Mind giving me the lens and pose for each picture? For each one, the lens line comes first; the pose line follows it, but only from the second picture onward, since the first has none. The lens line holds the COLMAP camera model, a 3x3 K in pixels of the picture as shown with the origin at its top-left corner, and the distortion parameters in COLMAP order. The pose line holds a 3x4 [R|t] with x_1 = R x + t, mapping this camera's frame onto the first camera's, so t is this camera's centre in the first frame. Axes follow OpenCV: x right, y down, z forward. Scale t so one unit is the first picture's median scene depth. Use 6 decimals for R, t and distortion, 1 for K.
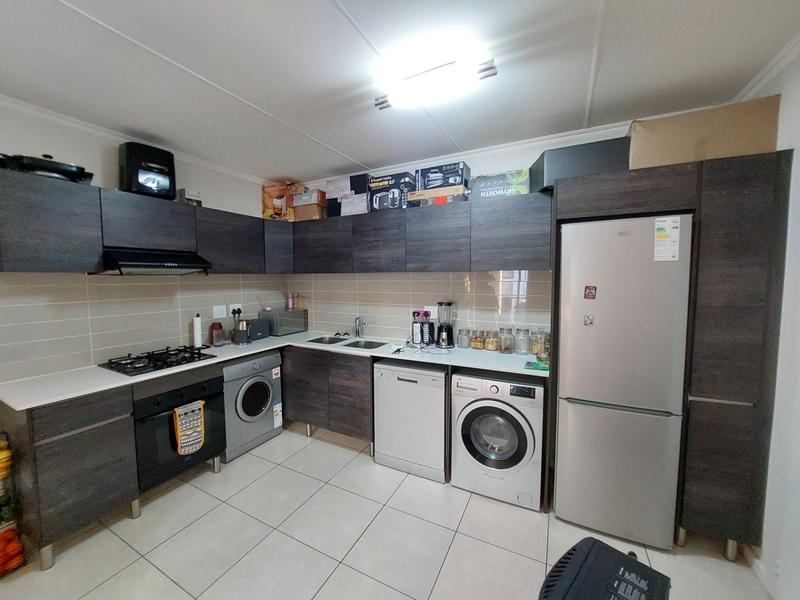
lens RADIAL K [[314.8, 0, 400.0], [0, 314.8, 300.0], [0, 0, 1]] dist [-0.011441, 0.000171]
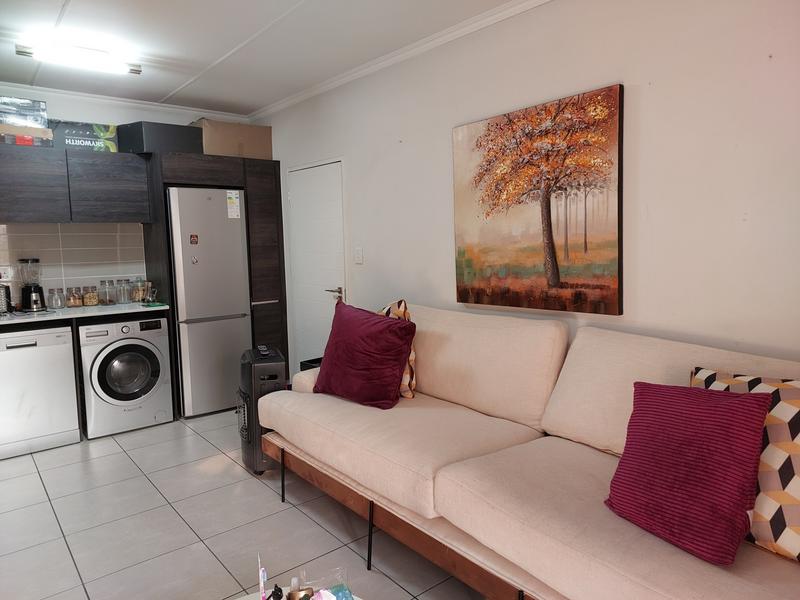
lens RADIAL K [[551.9, 0, 400.0], [0, 551.9, 300.0], [0, 0, 1]] dist [0.005312, -0.002277]
pose [[0.397456, -0.100624, 0.912088, -0.950177], [0.078368, 0.994060, 0.075517, 0.095156], [-0.914269, 0.041464, 0.402981, -0.592523]]
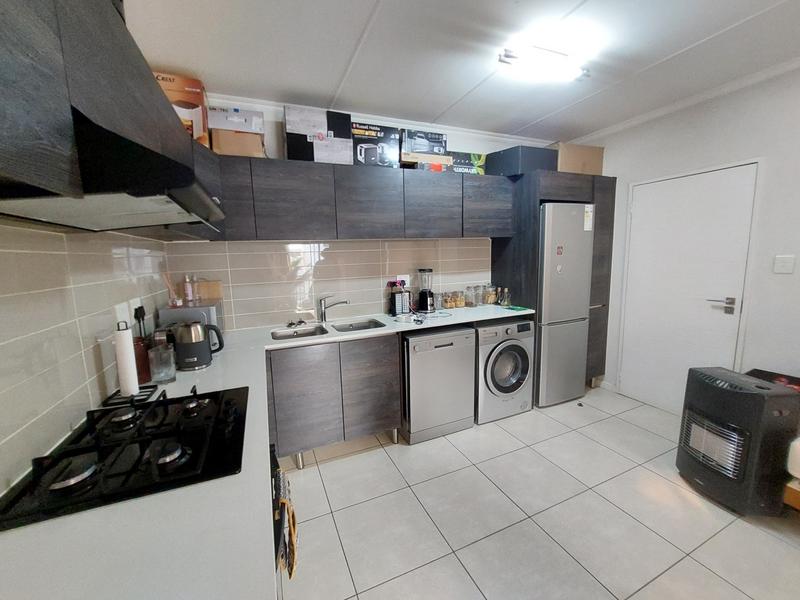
lens RADIAL K [[315.8, 0, 382.2], [0, 315.8, 298.1], [0, 0, 1]] dist [-0.000802, -0.000023]
pose [[0.650698, -0.117954, 0.750120, -0.843051], [0.081865, 0.993001, 0.085132, 0.002903], [-0.754911, 0.006014, 0.655800, 0.483446]]
